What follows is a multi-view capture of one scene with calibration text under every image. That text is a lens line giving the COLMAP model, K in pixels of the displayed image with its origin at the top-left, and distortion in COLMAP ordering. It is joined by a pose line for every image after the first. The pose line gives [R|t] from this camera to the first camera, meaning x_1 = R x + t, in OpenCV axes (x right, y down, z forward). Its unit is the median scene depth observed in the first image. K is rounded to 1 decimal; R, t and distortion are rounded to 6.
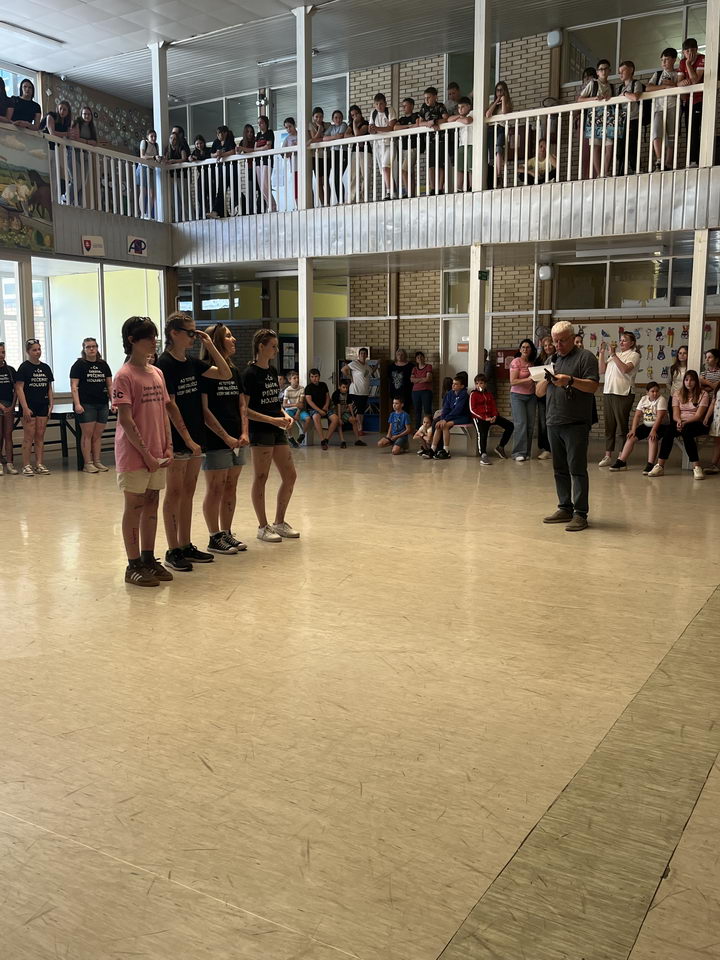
lens RADIAL K [[871.7, 0, 372.1], [0, 871.7, 484.3], [0, 0, 1]] dist [0.015138, 0.005688]
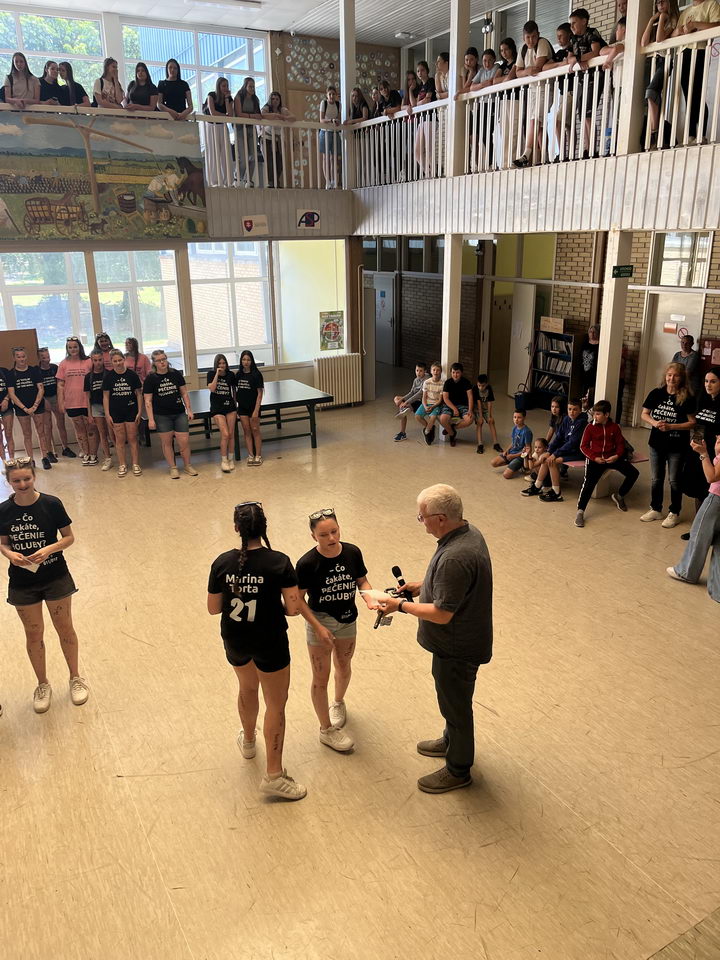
lens RADIAL K [[728.8, 0, 370.8], [0, 728.8, 478.2], [0, 0, 1]] dist [0.043839, -0.057163]
pose [[0.872858, 0.144313, -0.466147, 0.236188], [-0.060337, 0.979856, 0.190371, -0.157085], [0.484230, -0.138041, 0.863982, 0.295821]]
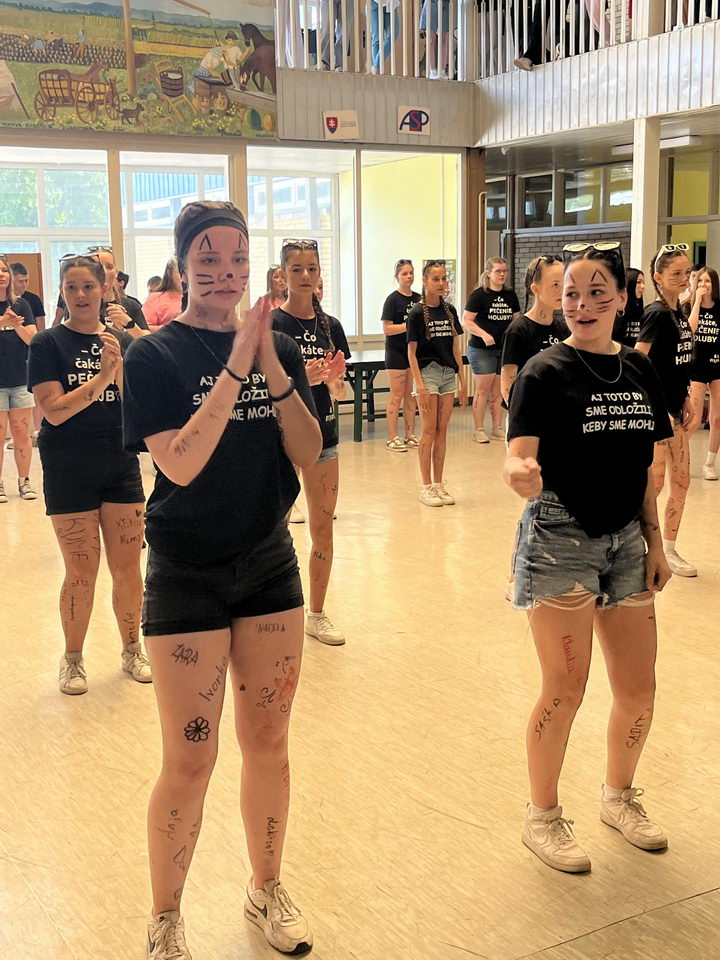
lens RADIAL K [[1246.2, 0, 361.6], [0, 1246.2, 496.3], [0, 0, 1]] dist [-0.001895, 0.000000]
pose [[0.874453, 0.069393, -0.480121, 0.189245], [-0.055717, 0.997533, 0.042697, -0.023351], [0.481900, -0.010585, 0.876162, 0.144657]]
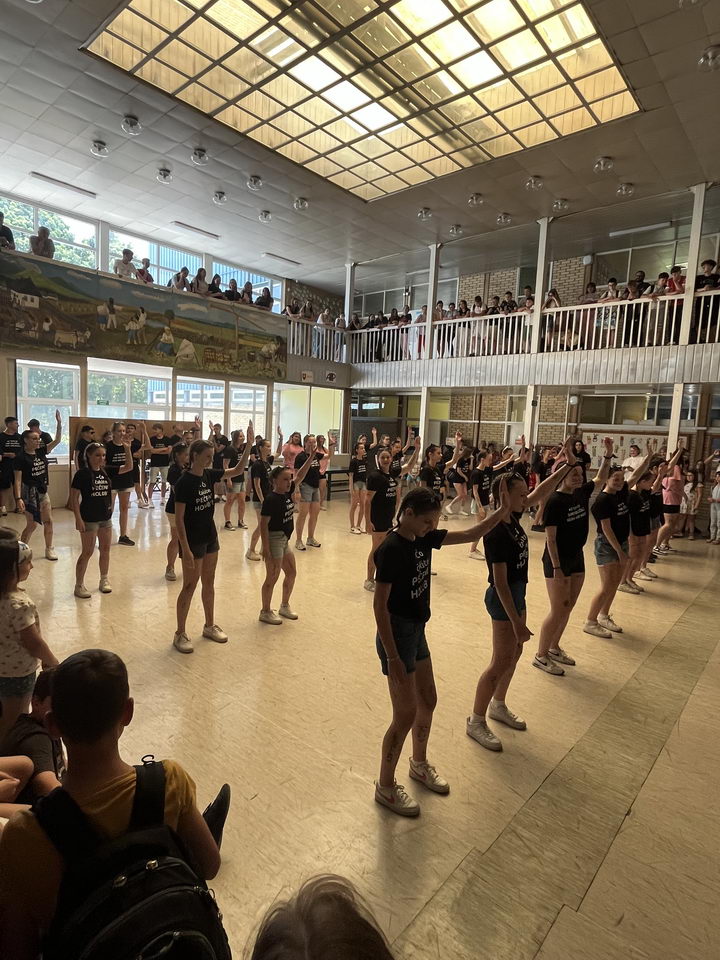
lens RADIAL K [[529.8, 0, 361.7], [0, 529.8, 486.1], [0, 0, 1]] dist [-0.003515, 0.000105]
pose [[0.982734, 0.065510, -0.173038, -0.009361], [-0.072095, 0.996883, -0.032044, -0.025373], [0.170400, 0.043966, 0.984394, -0.030283]]
